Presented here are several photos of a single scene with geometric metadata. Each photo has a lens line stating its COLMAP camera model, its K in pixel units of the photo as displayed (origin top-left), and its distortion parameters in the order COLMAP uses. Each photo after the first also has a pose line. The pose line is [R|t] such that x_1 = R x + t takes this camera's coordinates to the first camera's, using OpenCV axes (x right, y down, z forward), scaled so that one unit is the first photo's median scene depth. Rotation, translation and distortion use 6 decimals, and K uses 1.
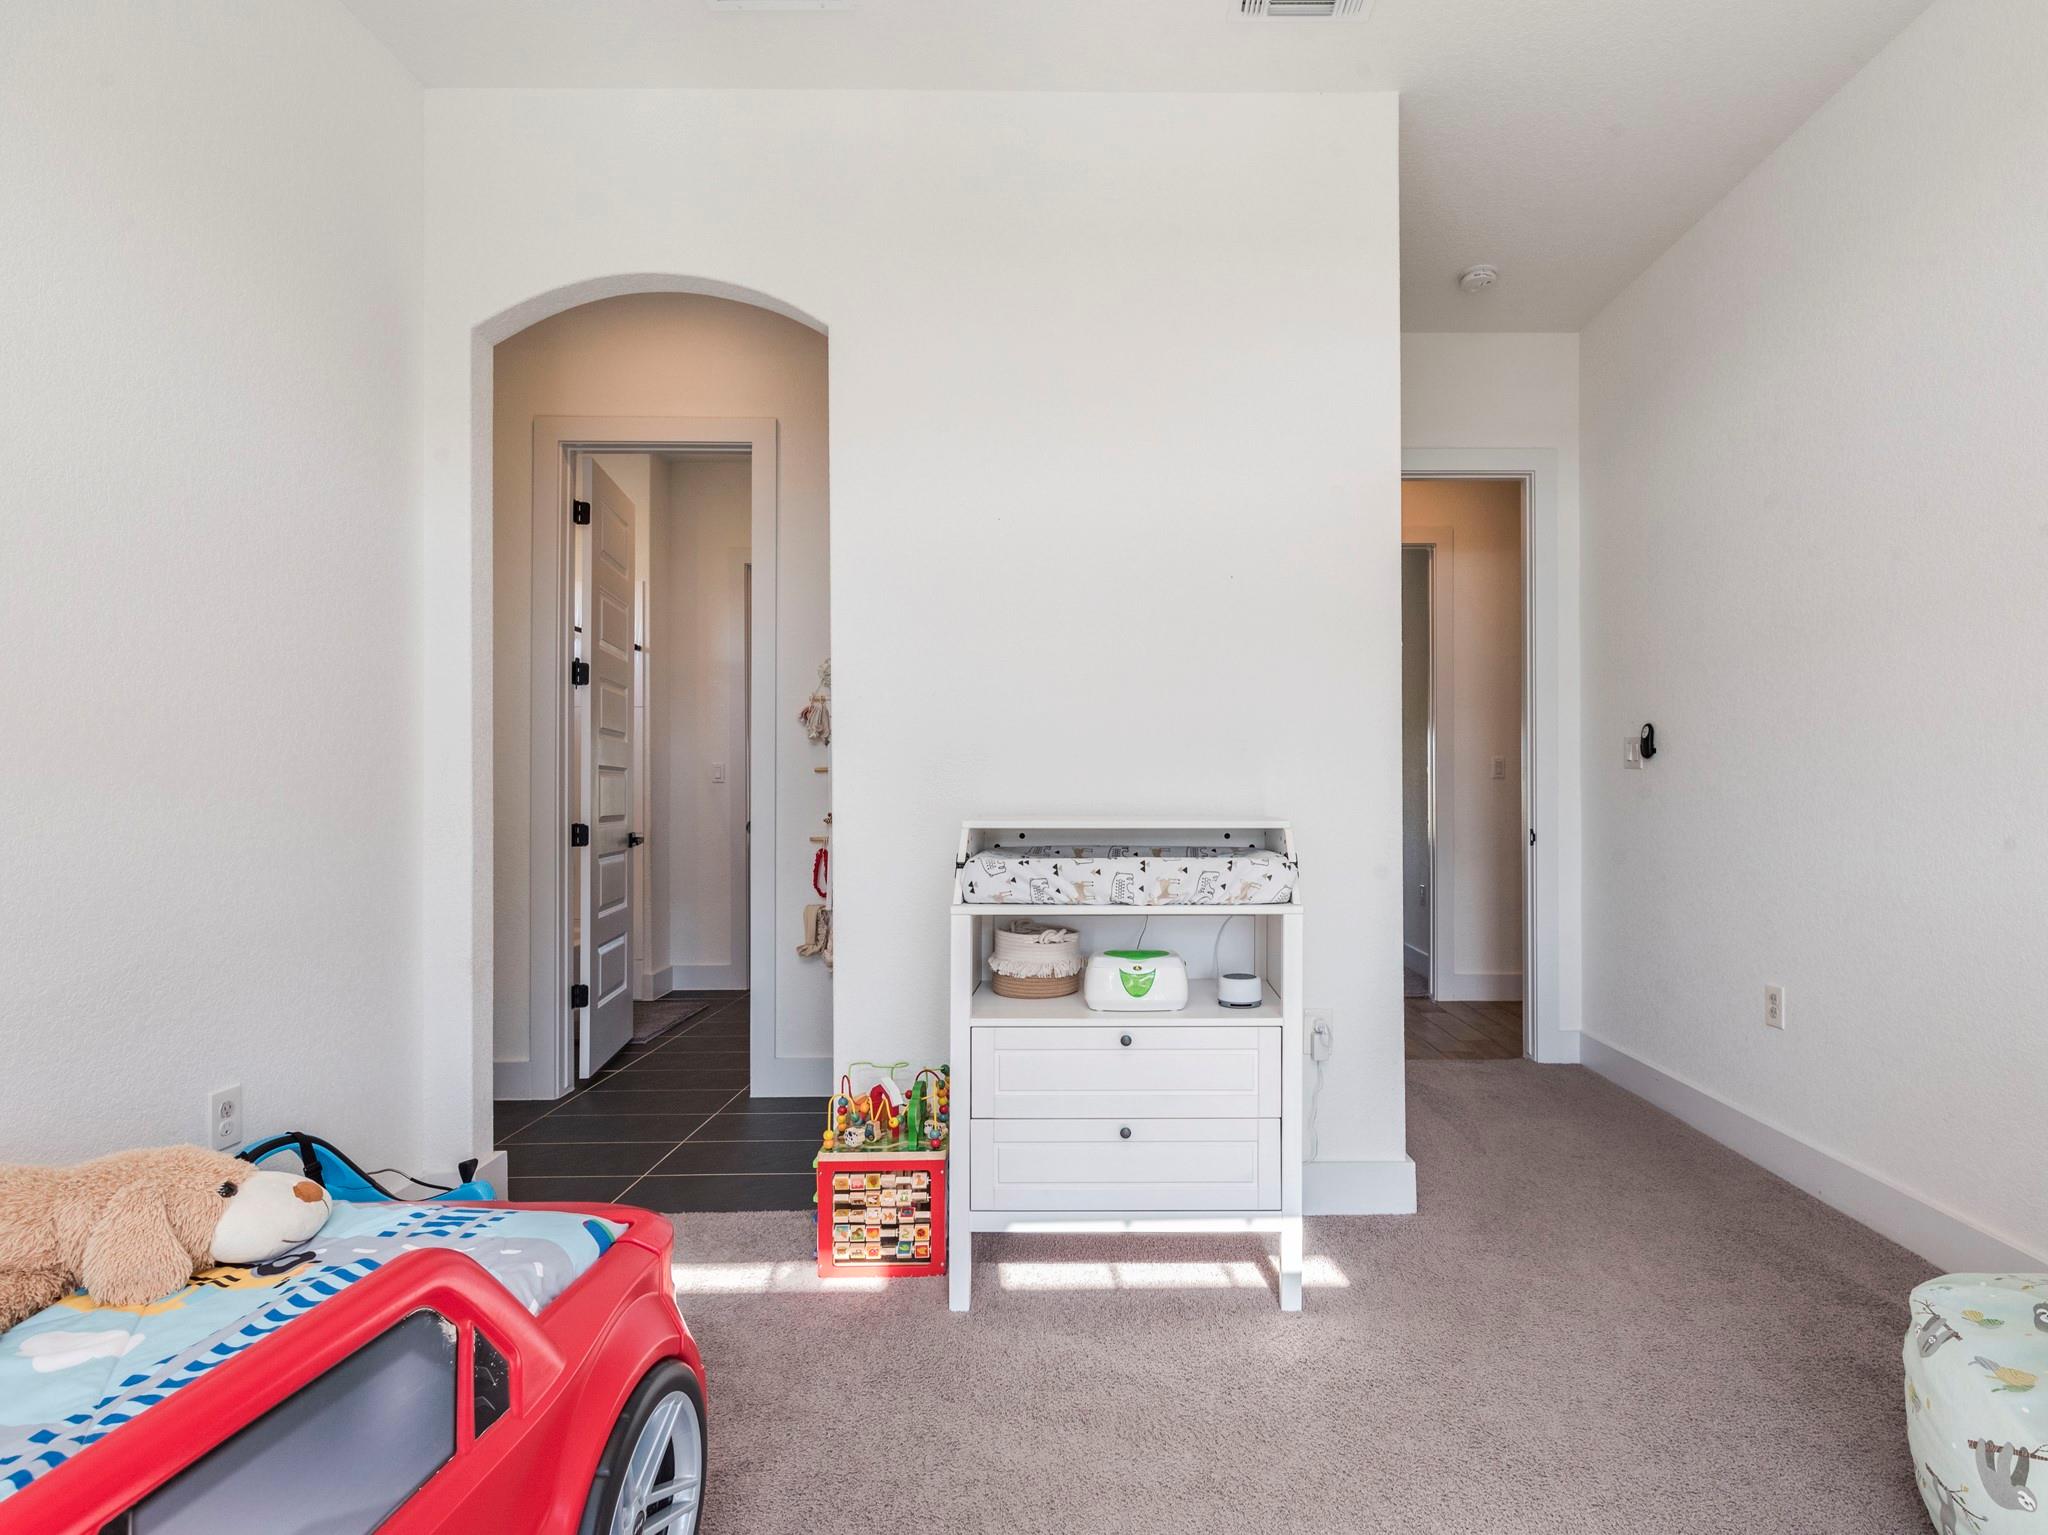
lens RADIAL K [[1069.4, 0, 1084.8], [0, 1069.4, 762.6], [0, 0, 1]] dist [-0.002382, -0.000569]
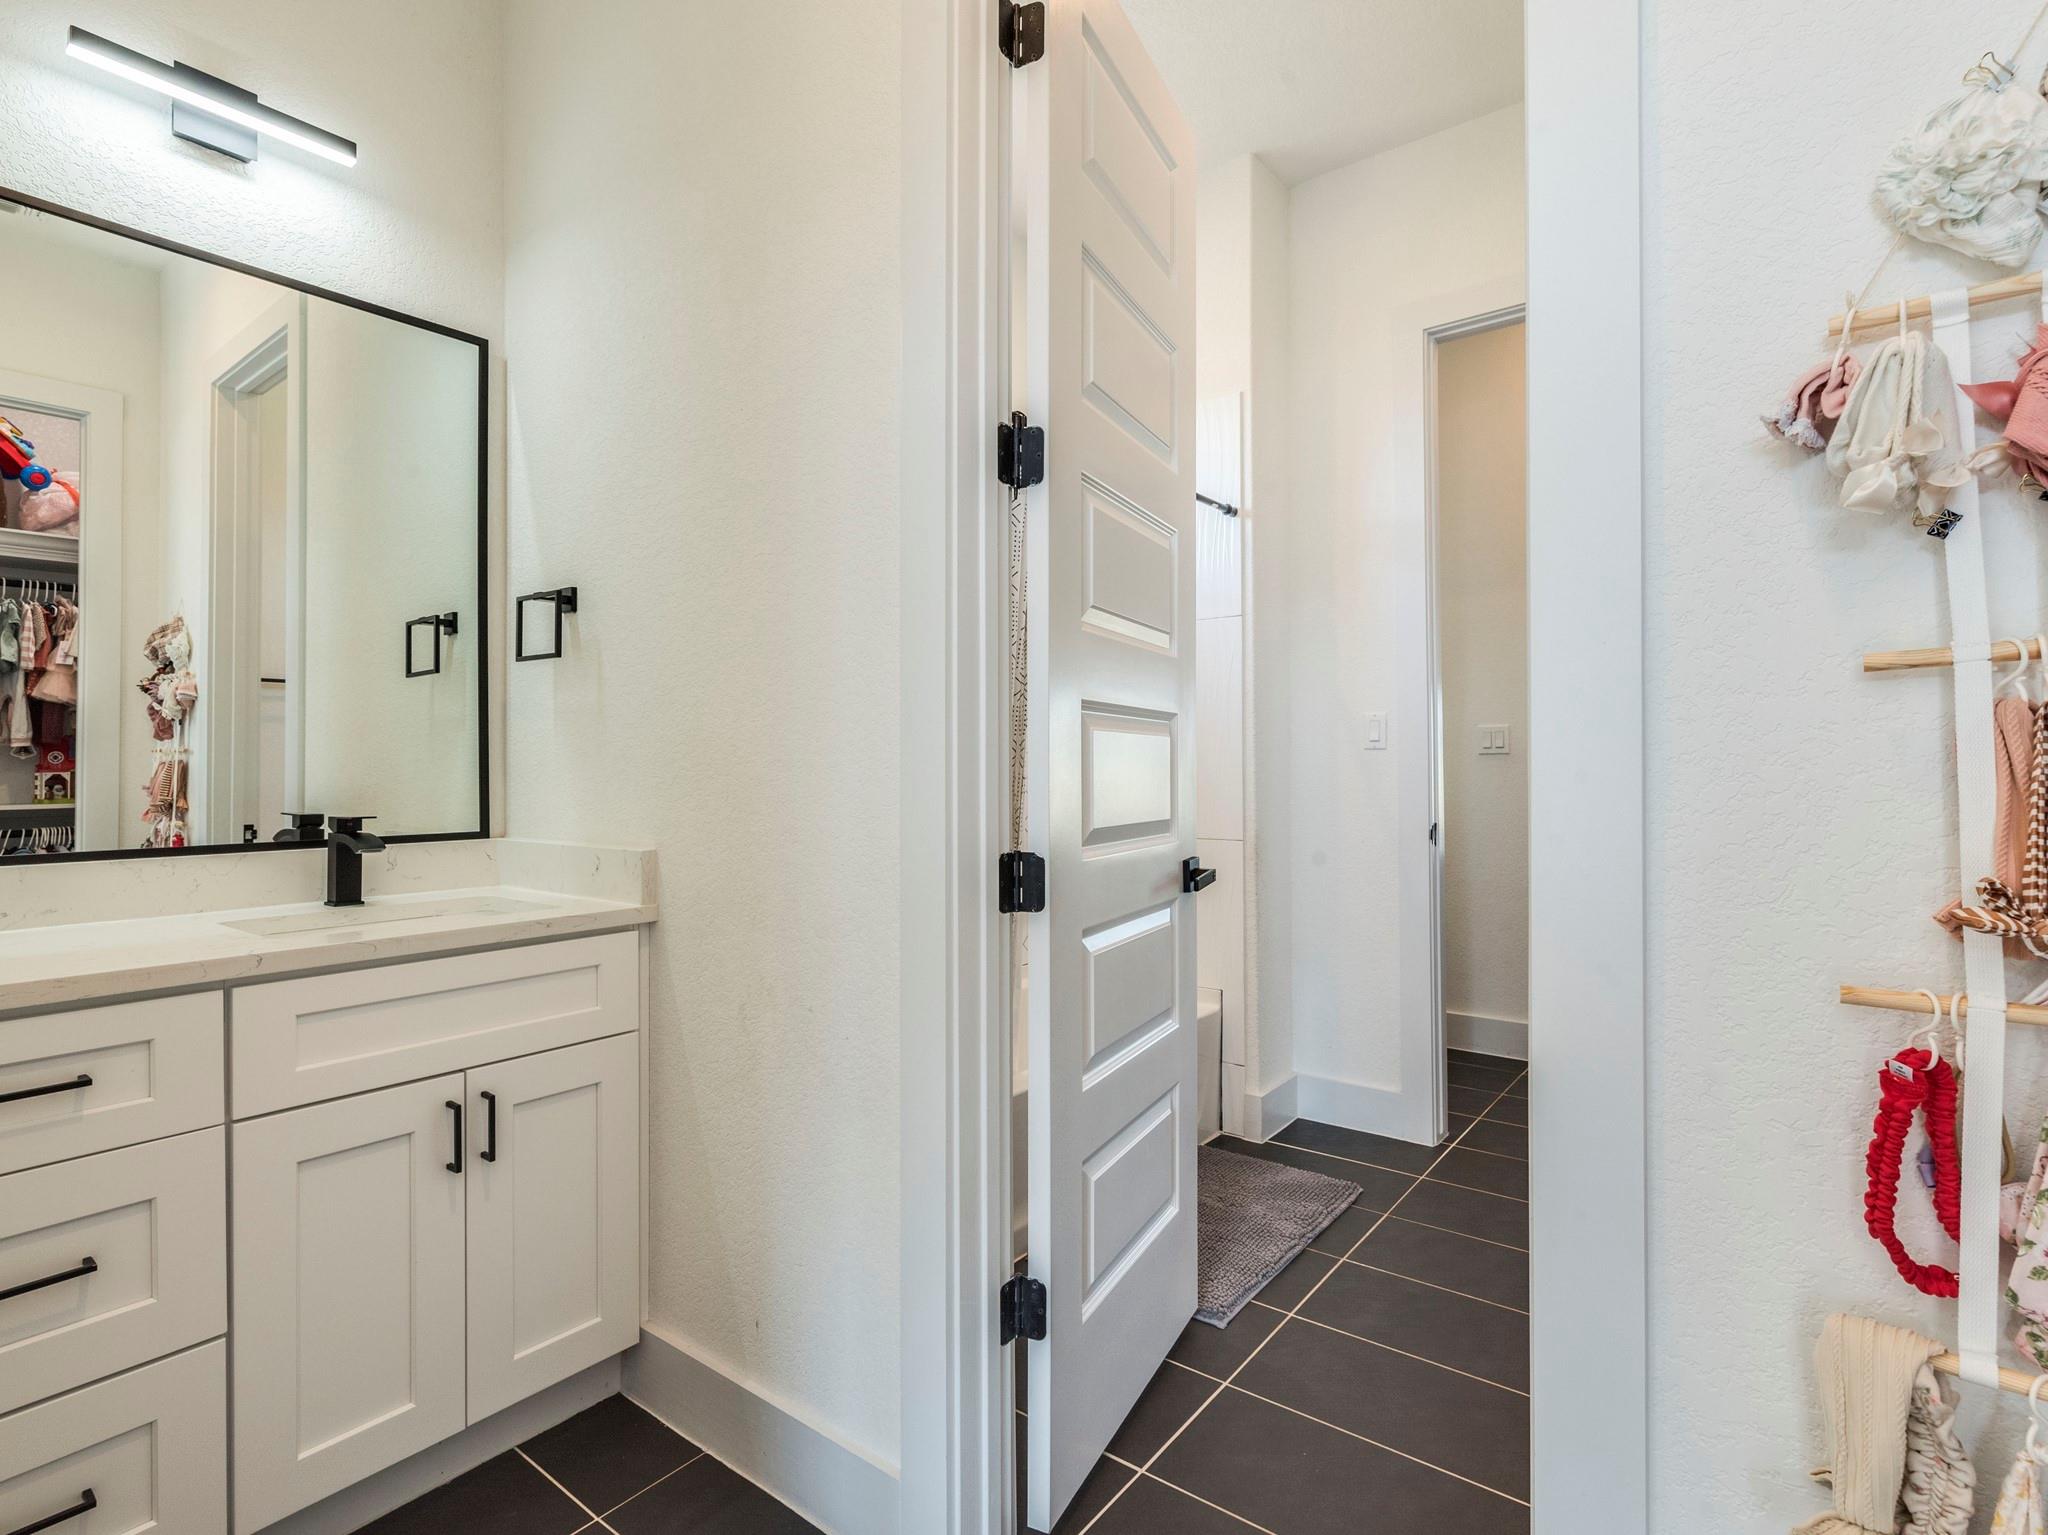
lens RADIAL K [[1022.9, 0, 1024.0], [0, 1022.9, 767.5], [0, 0, 1]] dist [-0.001718, -0.000982]
pose [[0.793924, 0.002682, -0.608011, -0.243266], [0.011840, 0.999732, 0.019870, 0.019216], [0.607902, -0.022974, 0.793680, 0.688696]]
